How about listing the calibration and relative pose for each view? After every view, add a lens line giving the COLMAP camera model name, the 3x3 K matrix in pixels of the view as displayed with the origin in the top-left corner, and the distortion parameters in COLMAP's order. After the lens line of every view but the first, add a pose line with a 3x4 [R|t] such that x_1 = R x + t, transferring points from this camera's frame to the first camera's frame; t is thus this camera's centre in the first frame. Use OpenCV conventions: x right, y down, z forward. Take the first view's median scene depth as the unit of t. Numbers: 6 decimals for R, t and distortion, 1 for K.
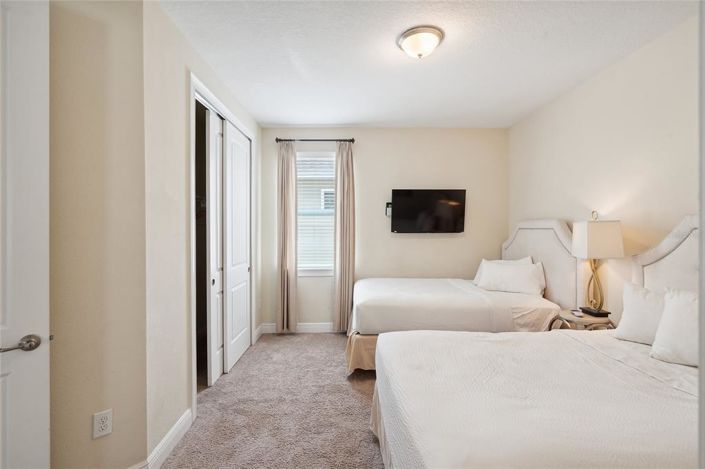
lens RADIAL K [[331.6, 0, 351.0], [0, 331.6, 232.6], [0, 0, 1]] dist [-0.000454, -0.000046]
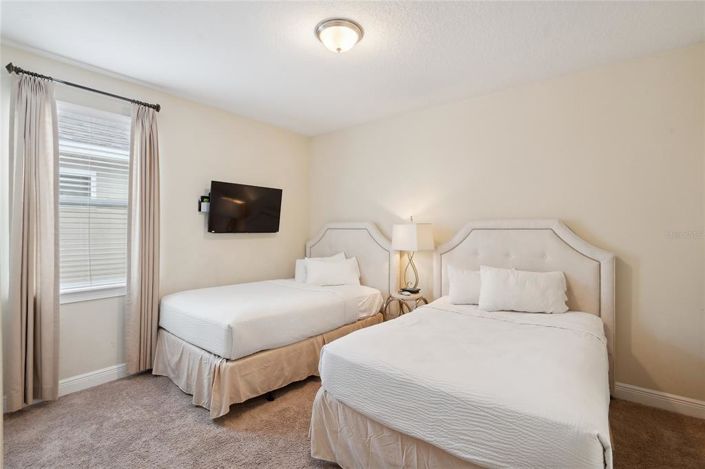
lens RADIAL K [[332.0, 0, 352.5], [0, 332.0, 234.5], [0, 0, 1]] dist [0.018078, -0.000161]
pose [[0.645708, -0.008397, 0.763538, -0.287897], [0.003255, 0.999961, 0.008245, -0.001528], [-0.763577, -0.002838, 0.645710, 0.191292]]
